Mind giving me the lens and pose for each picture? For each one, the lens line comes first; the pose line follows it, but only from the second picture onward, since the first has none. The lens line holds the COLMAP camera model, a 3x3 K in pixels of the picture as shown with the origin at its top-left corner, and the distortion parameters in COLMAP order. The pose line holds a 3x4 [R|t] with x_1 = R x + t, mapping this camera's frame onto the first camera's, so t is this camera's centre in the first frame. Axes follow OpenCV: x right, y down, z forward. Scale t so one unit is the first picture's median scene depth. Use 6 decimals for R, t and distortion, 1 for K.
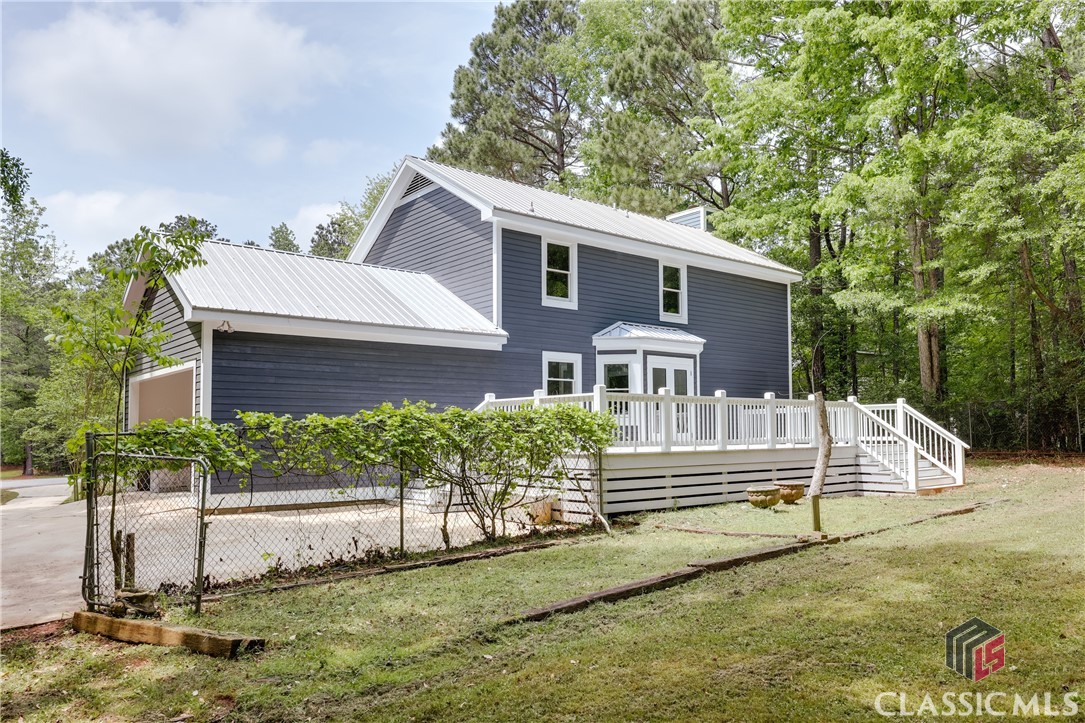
lens RADIAL K [[772.2, 0, 511.4], [0, 772.2, 402.6], [0, 0, 1]] dist [-0.000181, 0.001501]
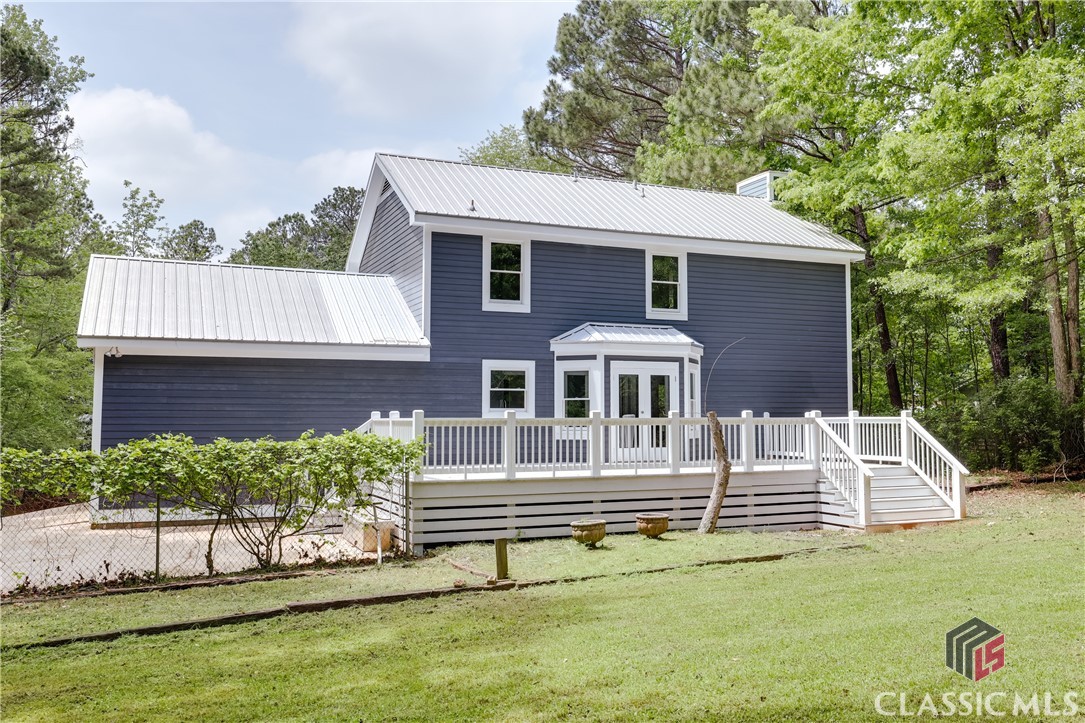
lens RADIAL K [[934.0, 0, 542.5], [0, 934.0, 361.5], [0, 0, 1]] dist [-0.001494, -0.001761]
pose [[0.966246, -0.010847, -0.257395, 0.401664], [0.006152, 0.999800, -0.019036, -0.042991], [0.257550, 0.016810, 0.966119, -0.067830]]
